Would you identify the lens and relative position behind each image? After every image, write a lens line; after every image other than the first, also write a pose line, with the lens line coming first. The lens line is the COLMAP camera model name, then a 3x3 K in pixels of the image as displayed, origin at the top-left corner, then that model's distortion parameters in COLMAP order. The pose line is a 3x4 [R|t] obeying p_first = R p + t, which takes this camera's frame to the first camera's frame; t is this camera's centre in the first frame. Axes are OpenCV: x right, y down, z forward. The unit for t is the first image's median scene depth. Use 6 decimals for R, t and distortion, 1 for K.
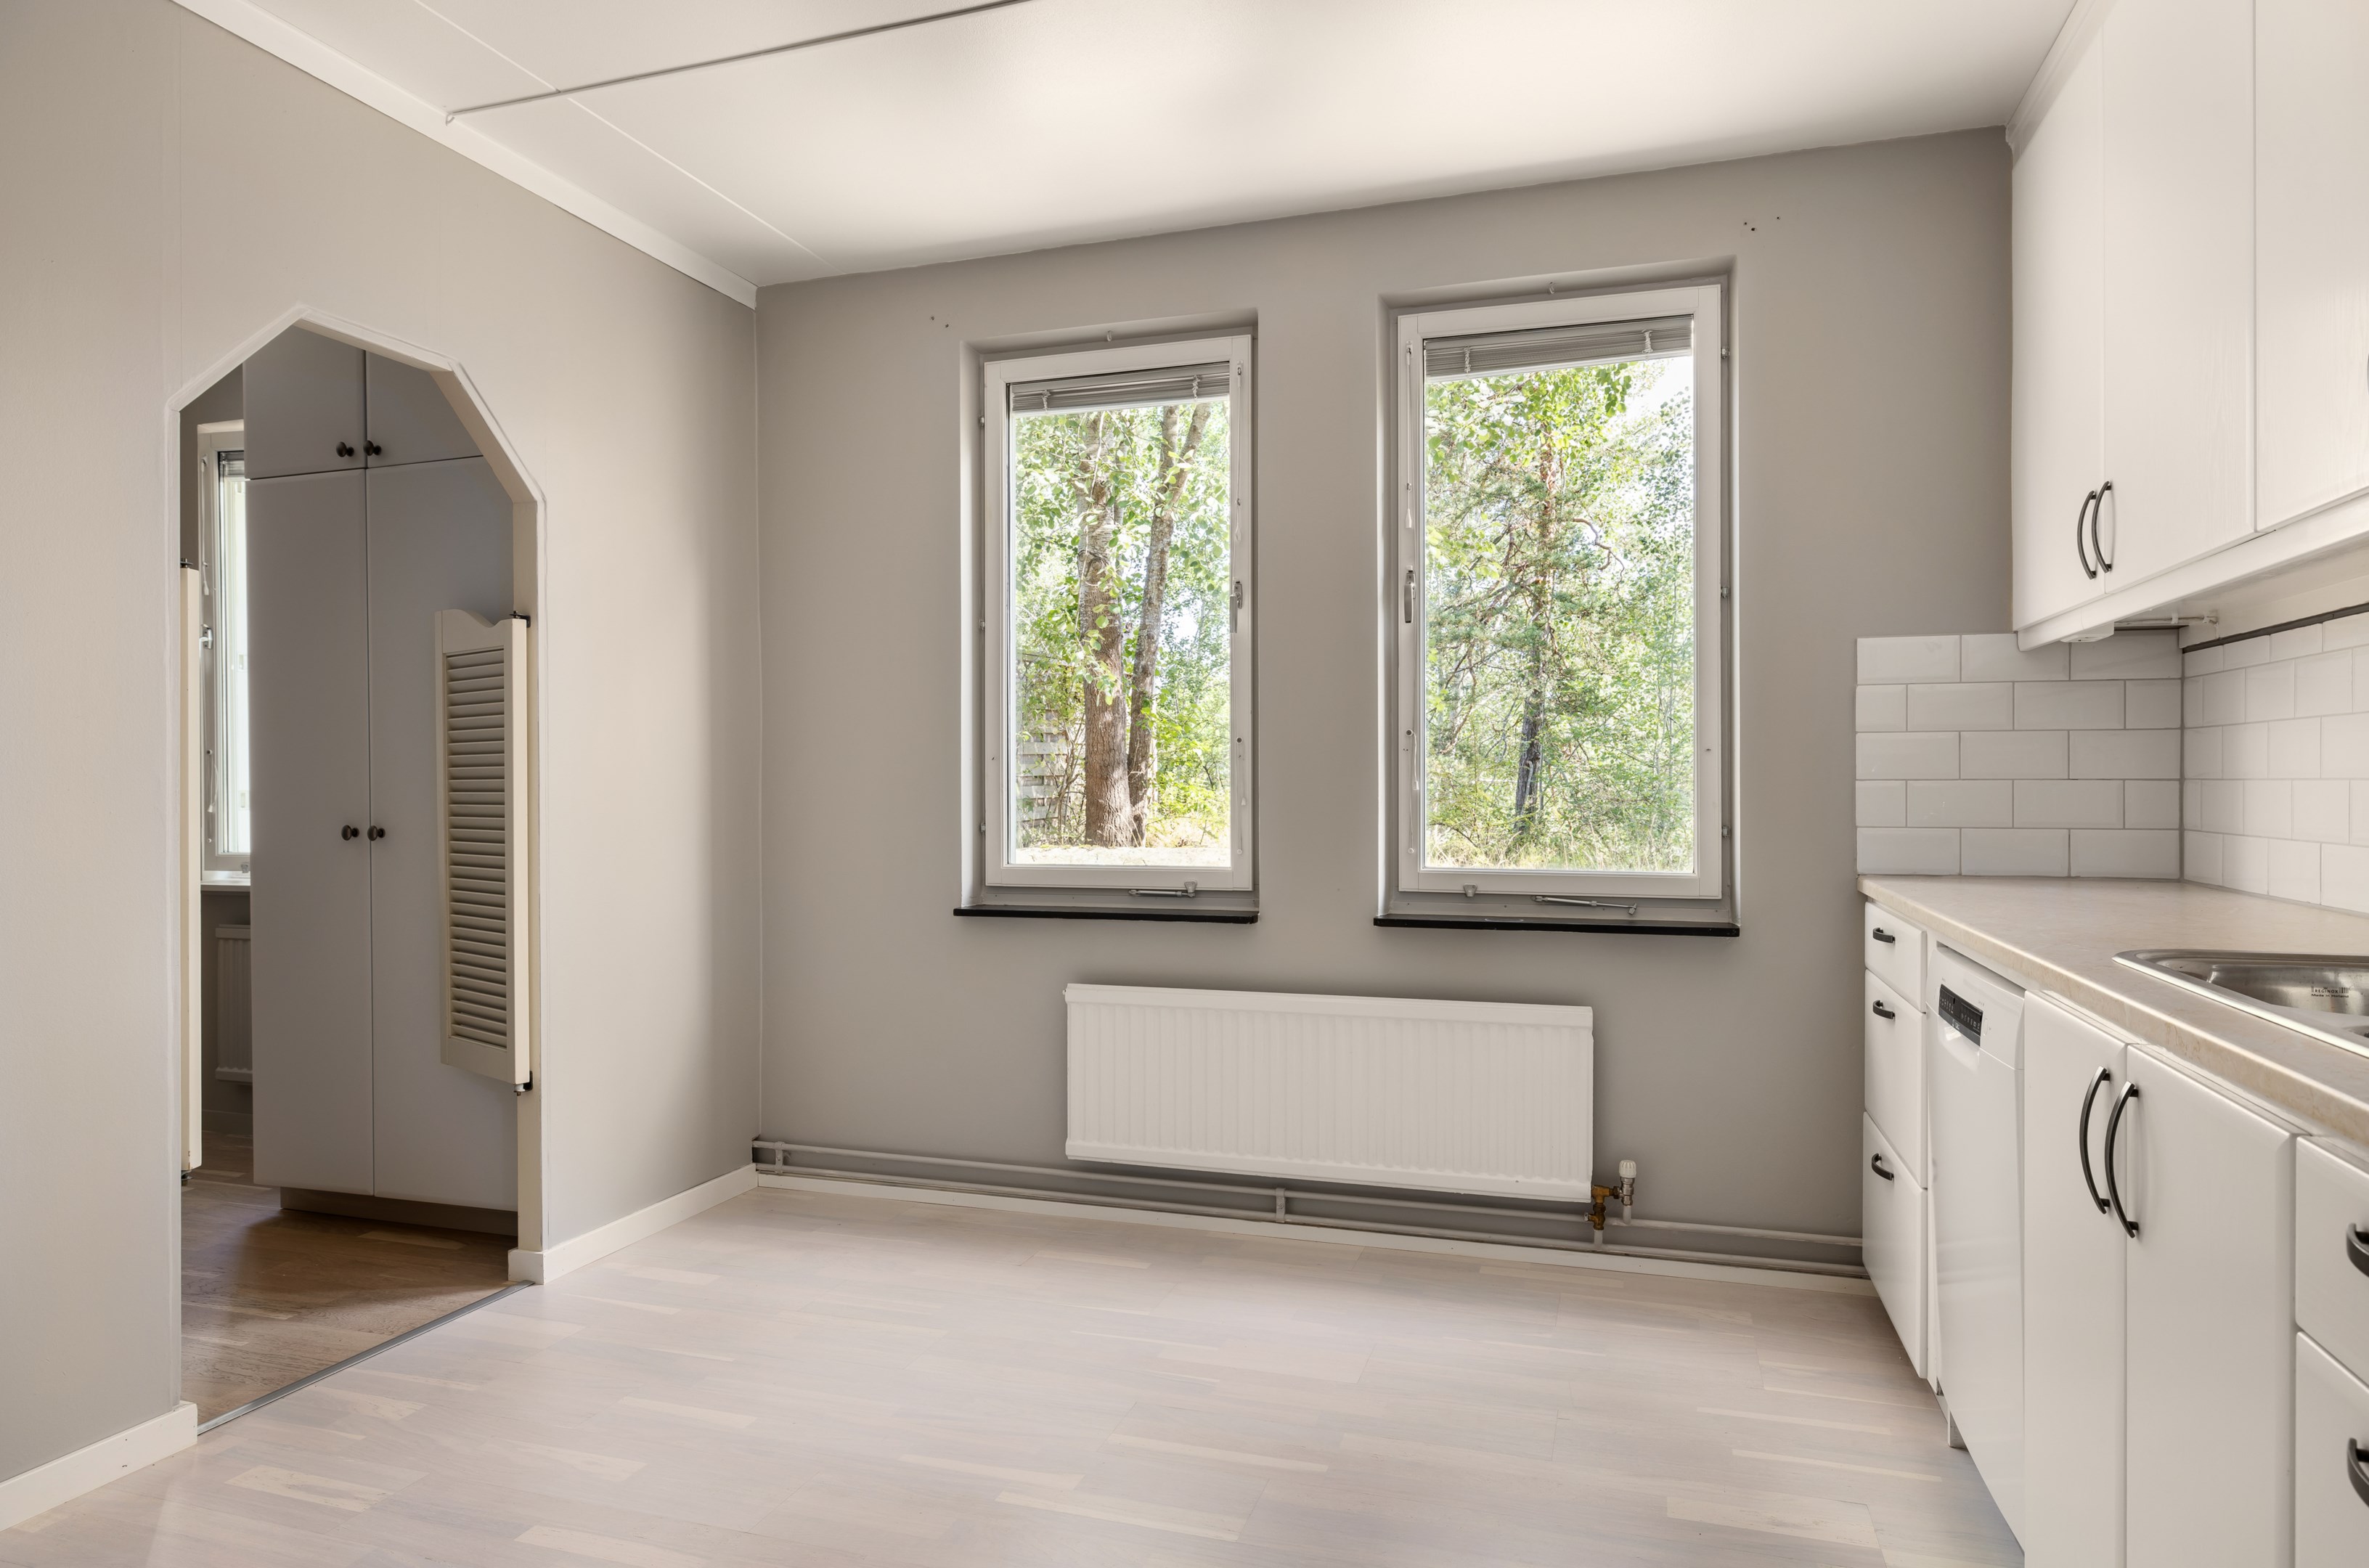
lens RADIAL K [[1403.2, 0, 1188.5], [0, 1403.2, 790.6], [0, 0, 1]] dist [-0.004195, 0.001425]
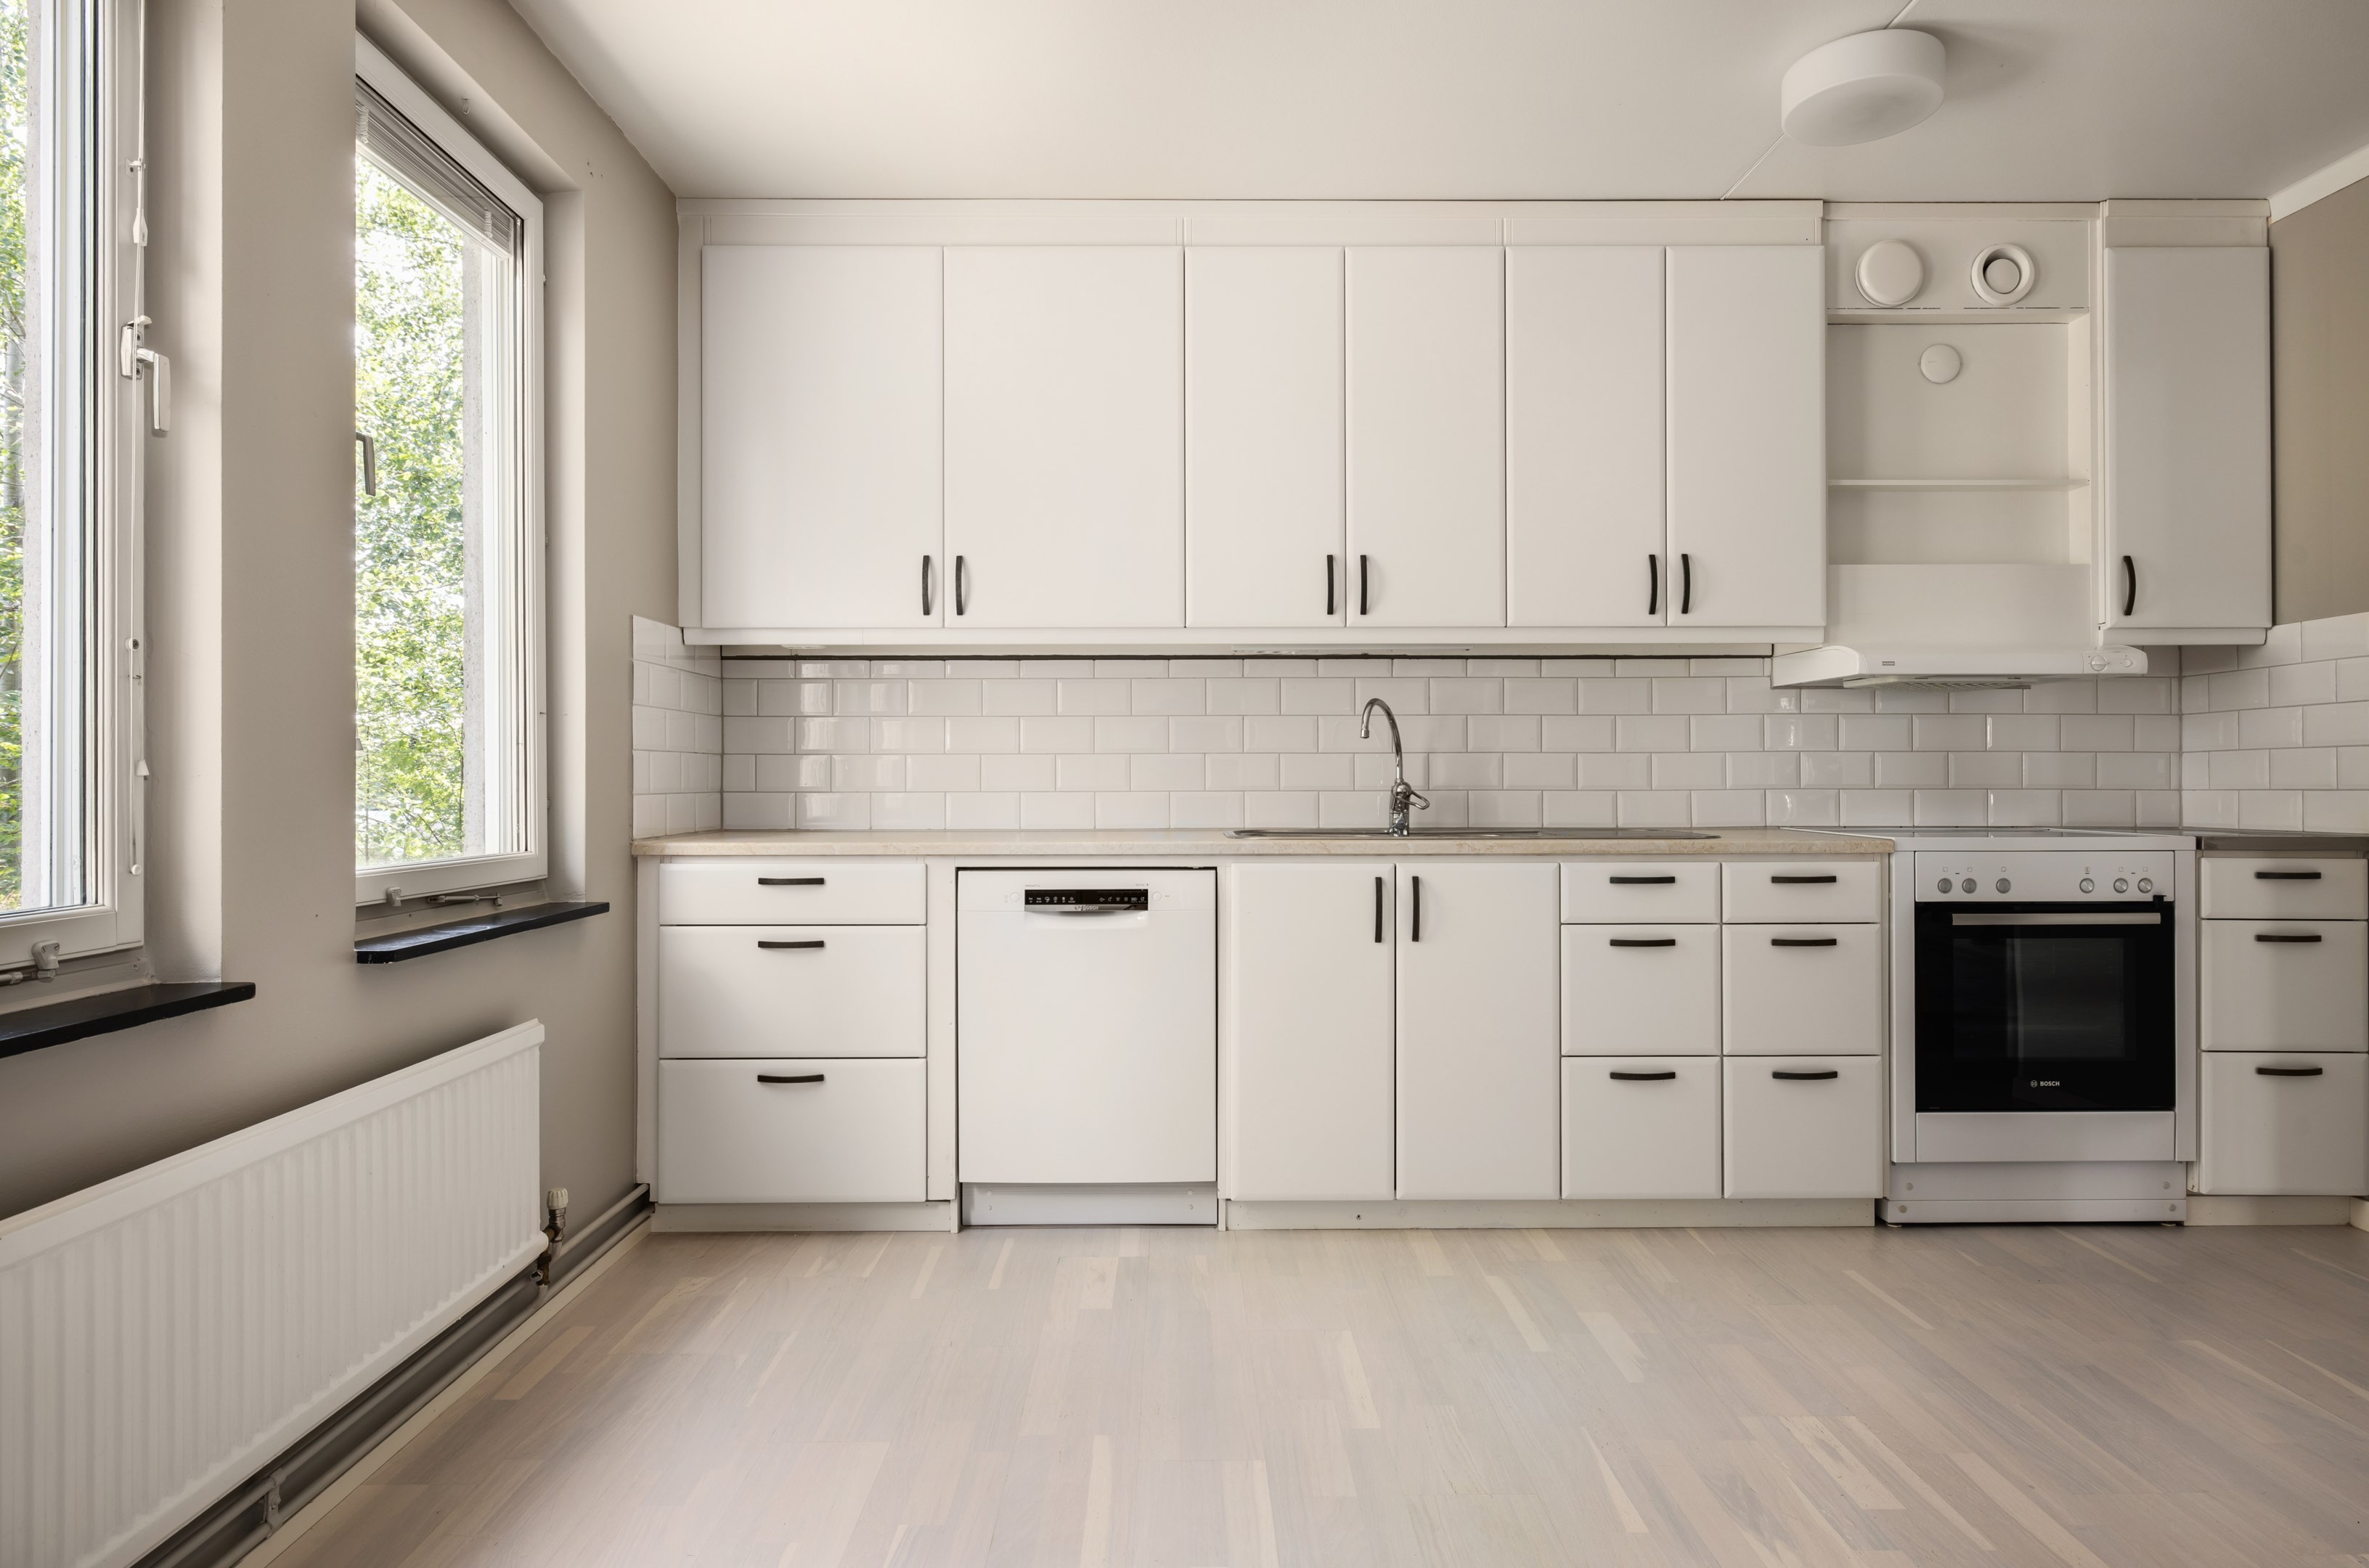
lens RADIAL K [[1369.1, 0, 1158.4], [0, 1369.1, 766.3], [0, 0, 1]] dist [-0.003067, -0.001201]
pose [[-0.281019, 0.009221, 0.959658, -0.554782], [0.007579, 0.999944, -0.007389, 0.013761], [-0.959672, 0.005197, -0.281073, 0.821007]]
